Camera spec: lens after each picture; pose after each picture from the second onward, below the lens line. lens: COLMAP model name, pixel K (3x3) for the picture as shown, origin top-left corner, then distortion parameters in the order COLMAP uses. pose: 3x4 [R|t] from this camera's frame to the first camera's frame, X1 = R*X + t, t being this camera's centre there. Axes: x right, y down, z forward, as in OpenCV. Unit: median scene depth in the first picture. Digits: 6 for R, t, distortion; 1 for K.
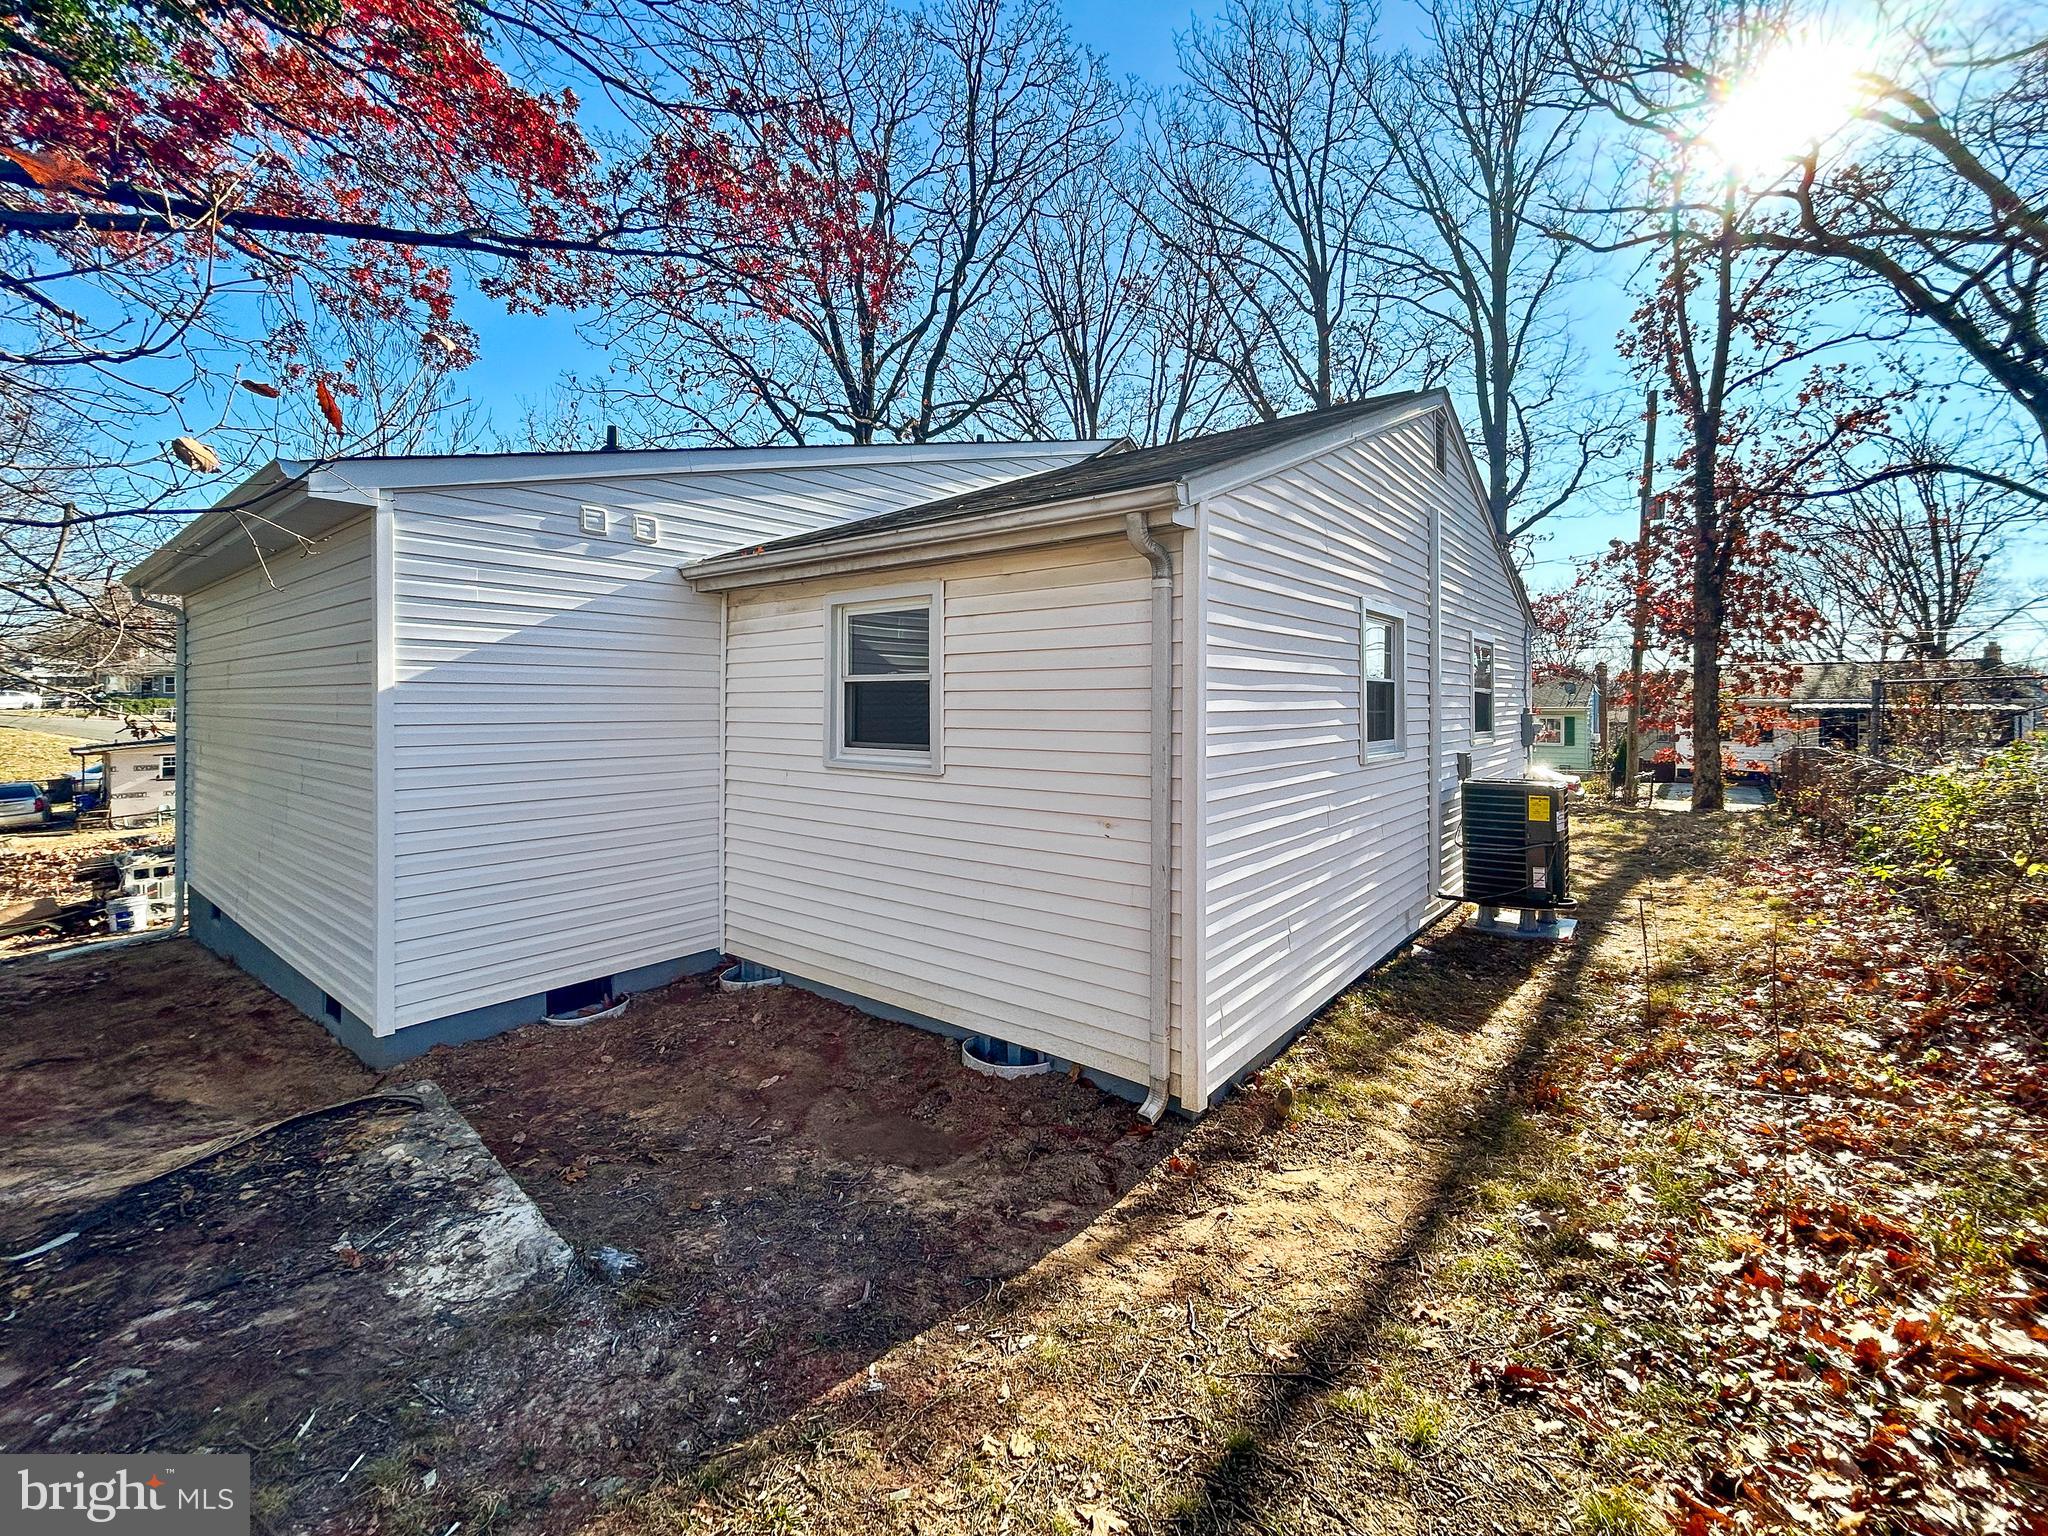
lens RADIAL K [[827.3, 0, 1023.8], [0, 827.3, 766.5], [0, 0, 1]] dist [-0.001250, -0.000140]
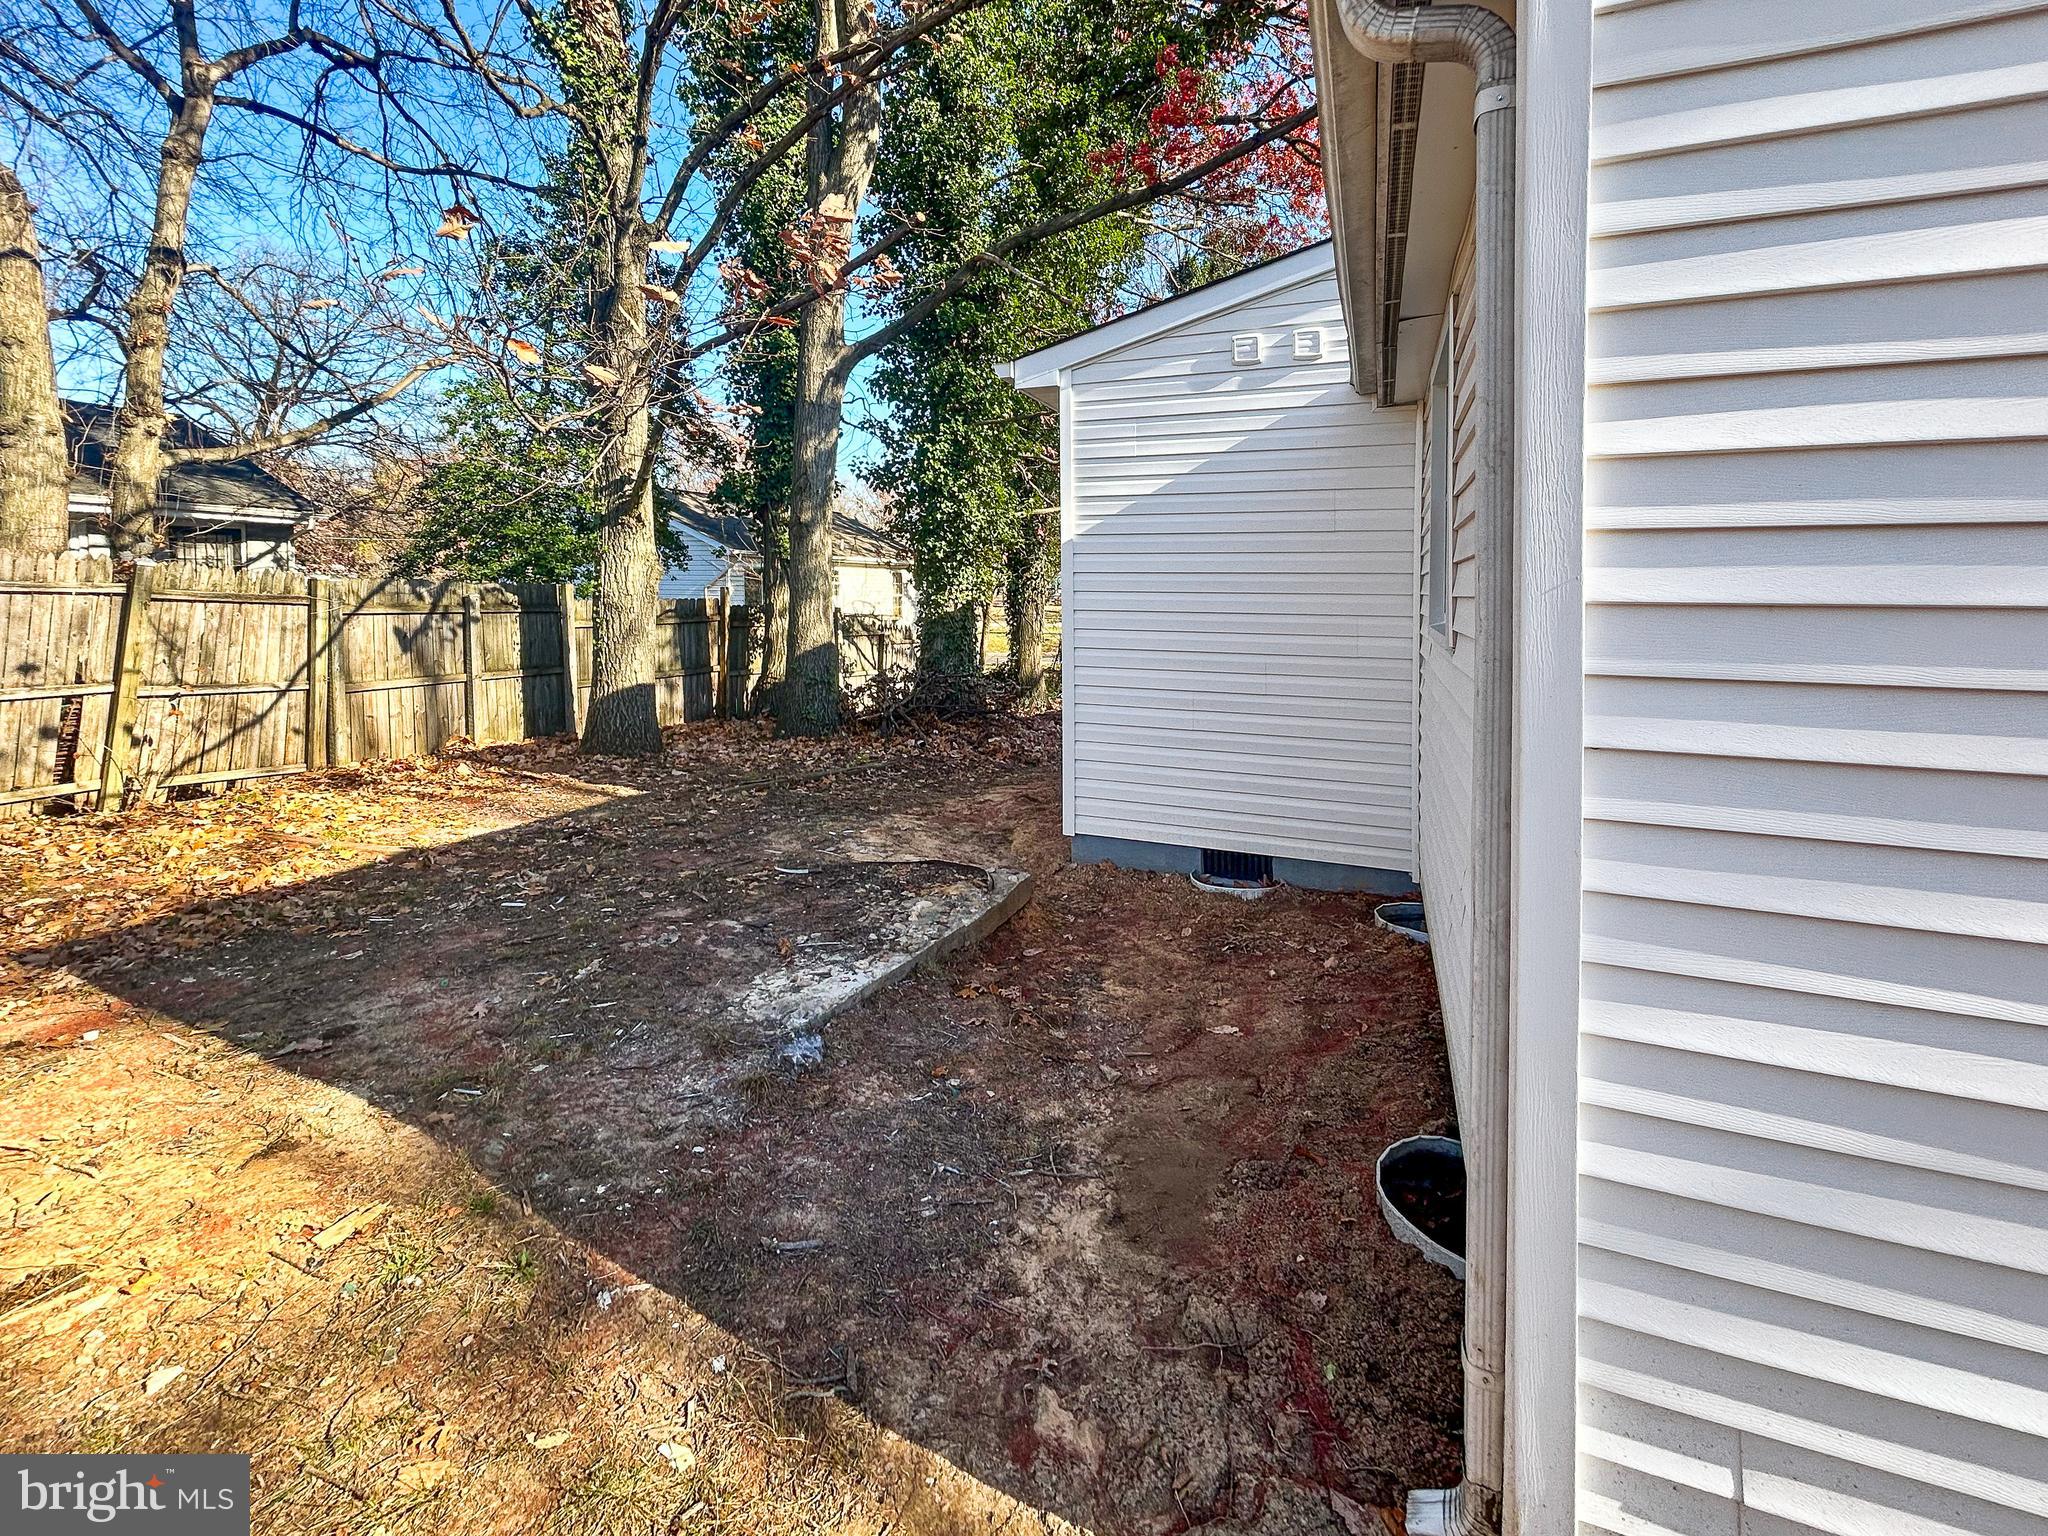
lens RADIAL K [[860.2, 0, 1026.2], [0, 860.2, 661.2], [0, 0, 1]] dist [-0.008413, -0.000189]
pose [[0.296144, 0.083511, -0.951486, 0.457717], [-0.081723, 0.994733, 0.061871, 0.006156], [0.951641, 0.059436, 0.301409, 0.693586]]
